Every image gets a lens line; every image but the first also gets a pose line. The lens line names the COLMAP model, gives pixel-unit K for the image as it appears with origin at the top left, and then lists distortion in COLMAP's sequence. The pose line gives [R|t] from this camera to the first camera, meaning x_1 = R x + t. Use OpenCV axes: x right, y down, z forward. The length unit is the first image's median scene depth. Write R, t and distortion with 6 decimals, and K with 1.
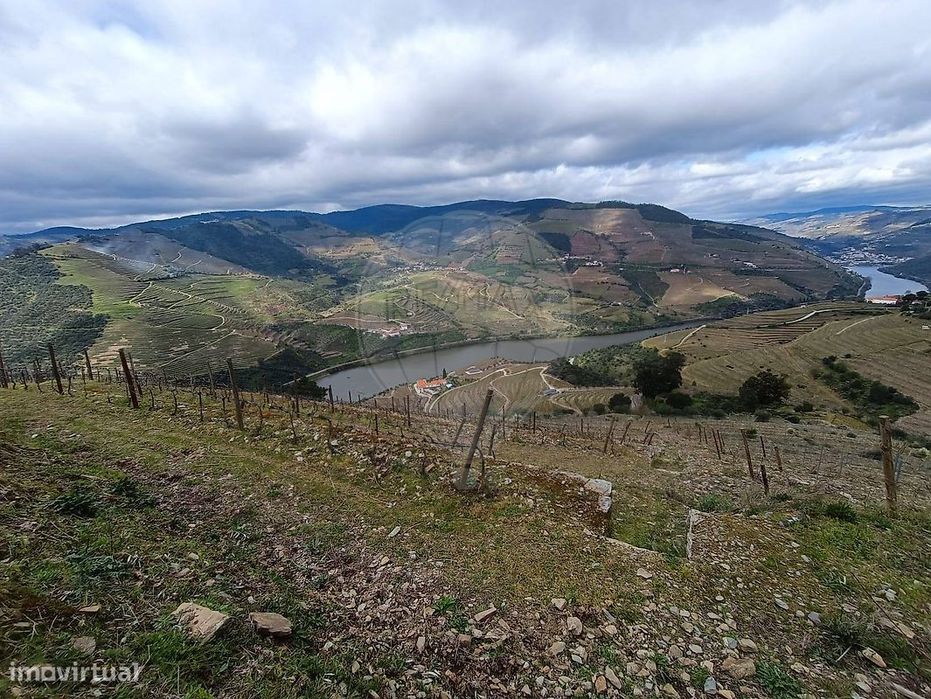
lens RADIAL K [[420.6, 0, 466.8], [0, 420.6, 342.9], [0, 0, 1]] dist [-0.009265, 0.004206]
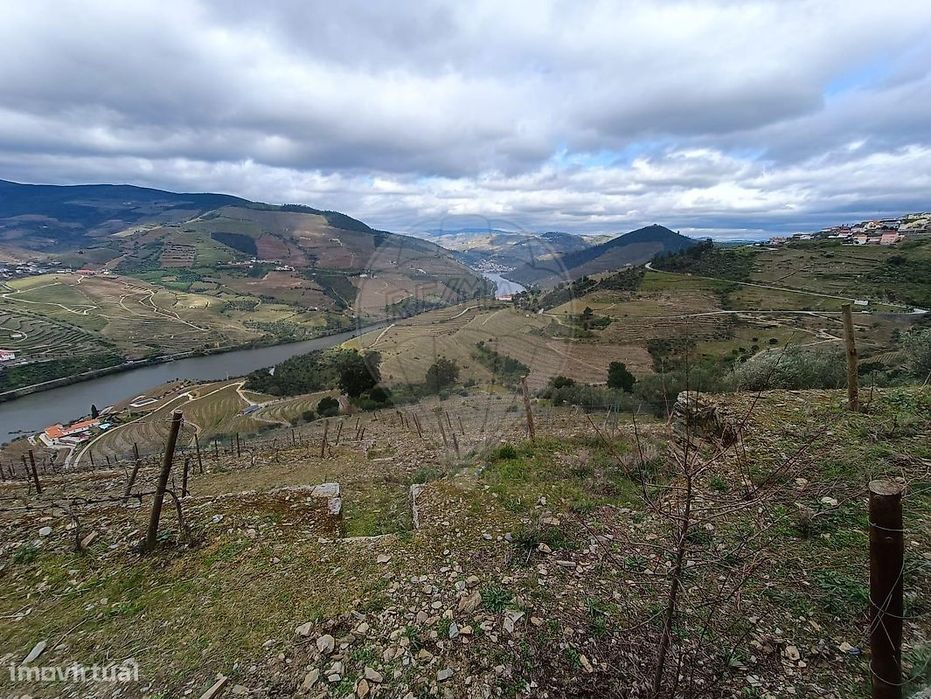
lens RADIAL K [[420.6, 0, 466.1], [0, 420.6, 349.3], [0, 0, 1]] dist [-0.009265, 0.004206]
pose [[0.771241, -0.101855, 0.628341, -0.000756], [0.100014, 0.994244, 0.038410, 0.001191], [-0.628637, 0.033220, 0.776989, 0.003142]]
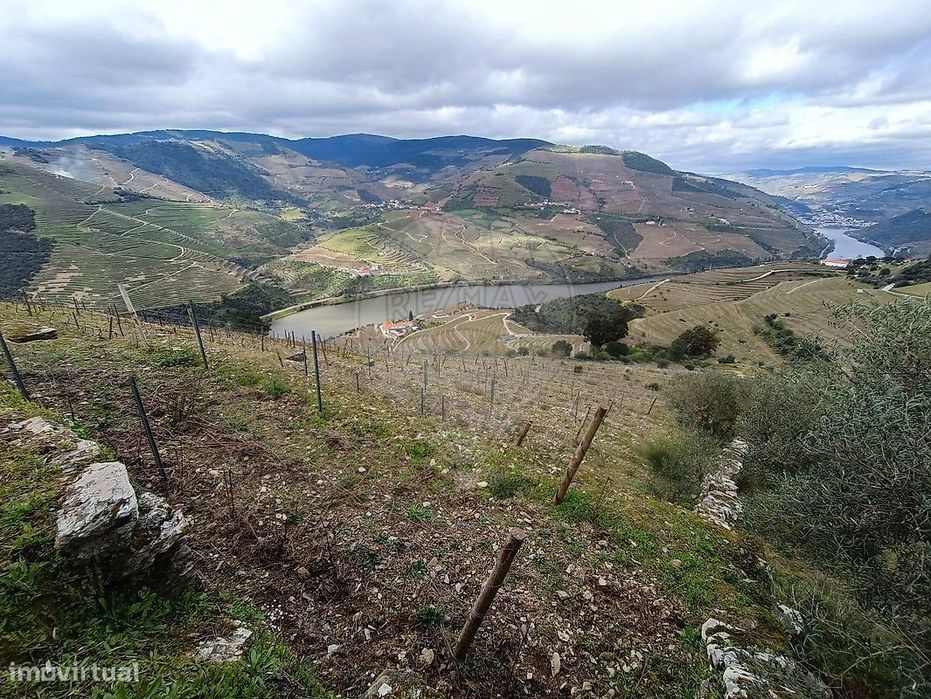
lens RADIAL K [[420.6, 0, 467.6], [0, 420.6, 347.6], [0, 0, 1]] dist [-0.009265, 0.004206]
pose [[0.997650, 0.037740, 0.057193, 0.116282], [-0.045425, 0.989158, 0.139651, 0.007130], [-0.051302, -0.141921, 0.988548, -0.035278]]
